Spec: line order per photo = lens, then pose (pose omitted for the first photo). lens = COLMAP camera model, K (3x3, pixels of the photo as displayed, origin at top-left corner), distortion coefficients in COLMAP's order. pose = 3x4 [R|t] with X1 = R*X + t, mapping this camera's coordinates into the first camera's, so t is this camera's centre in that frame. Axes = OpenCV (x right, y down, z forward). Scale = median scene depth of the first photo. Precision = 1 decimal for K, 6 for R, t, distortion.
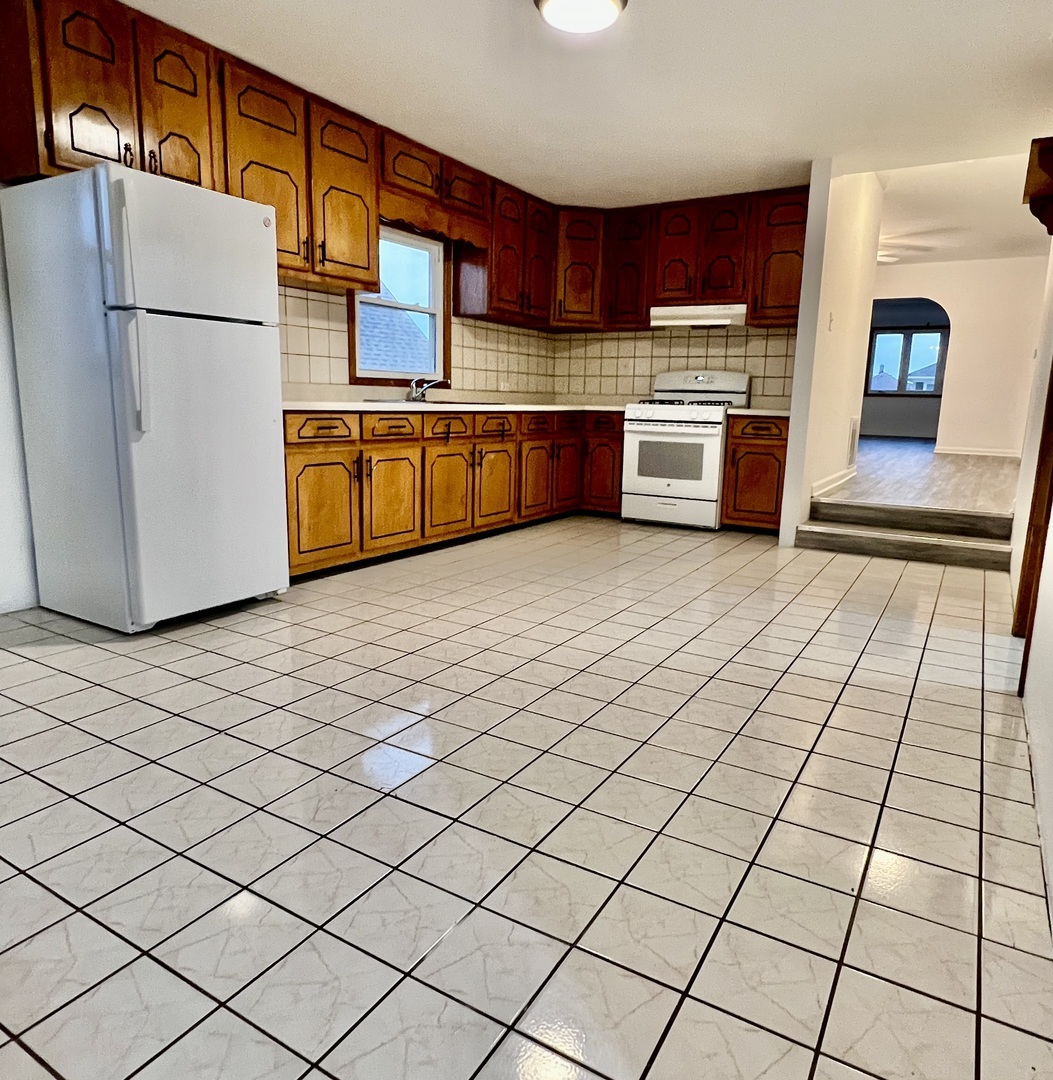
lens RADIAL K [[744.5, 0, 527.0], [0, 744.5, 539.6], [0, 0, 1]] dist [-0.009952, -0.003098]
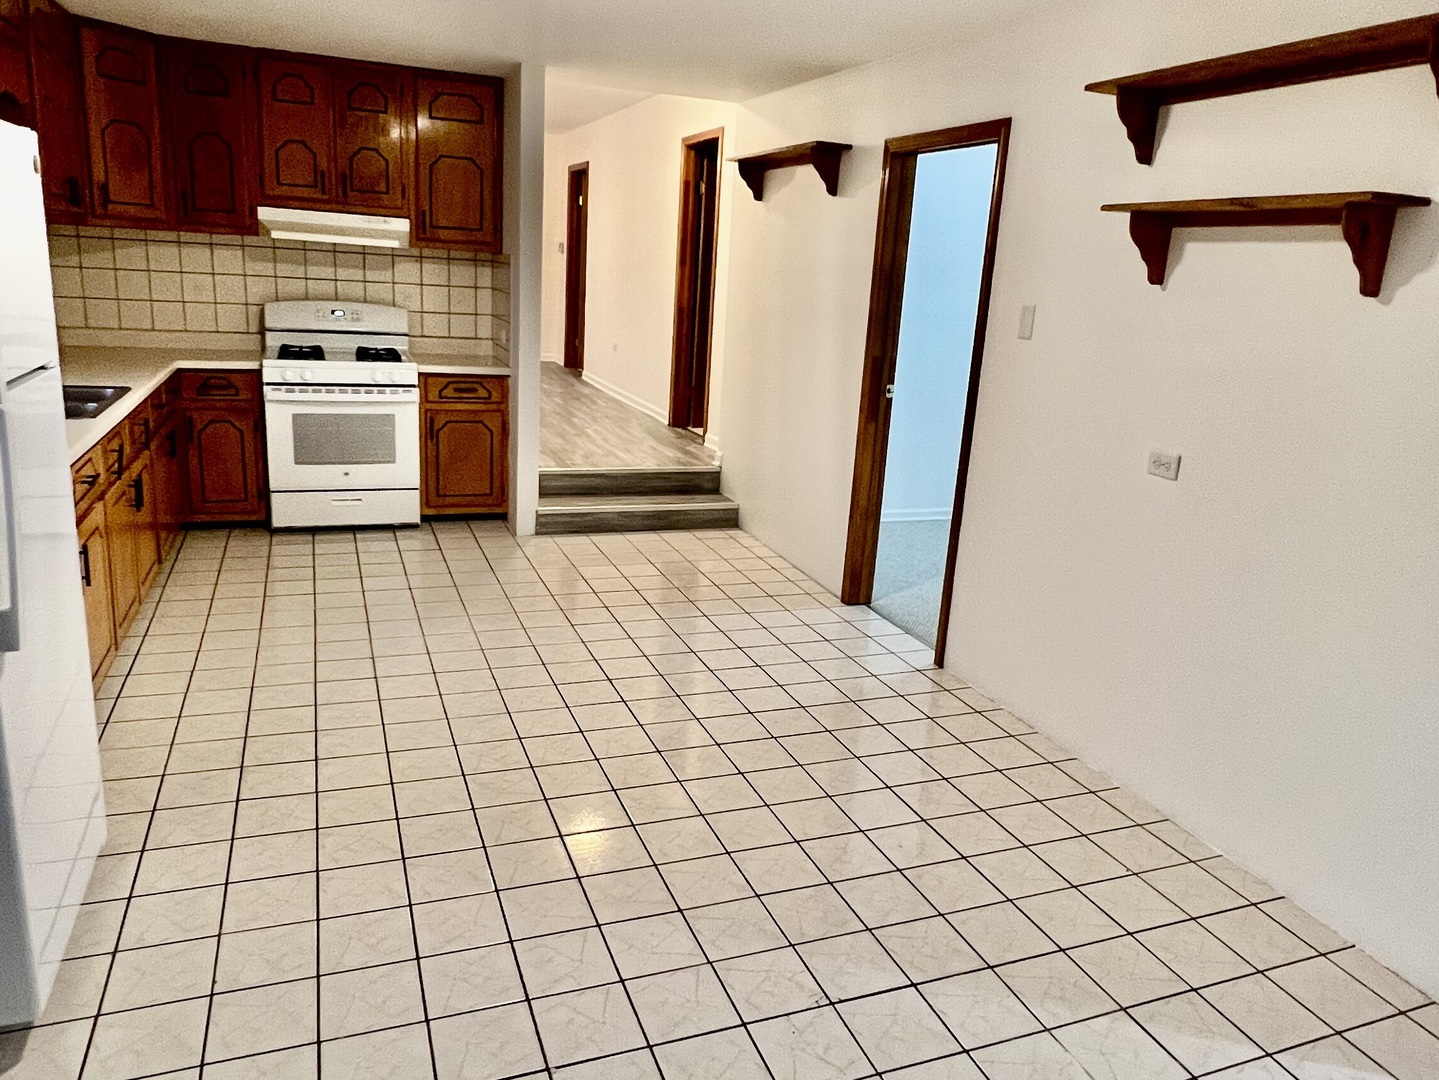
lens RADIAL K [[1021.4, 0, 722.2], [0, 1021.4, 537.0], [0, 0, 1]] dist [-0.003873, -0.006450]
pose [[0.608181, -0.187815, 0.771260, -0.360485], [0.100676, 0.982011, 0.159747, -0.135631], [-0.787388, -0.019508, 0.616149, 0.117223]]
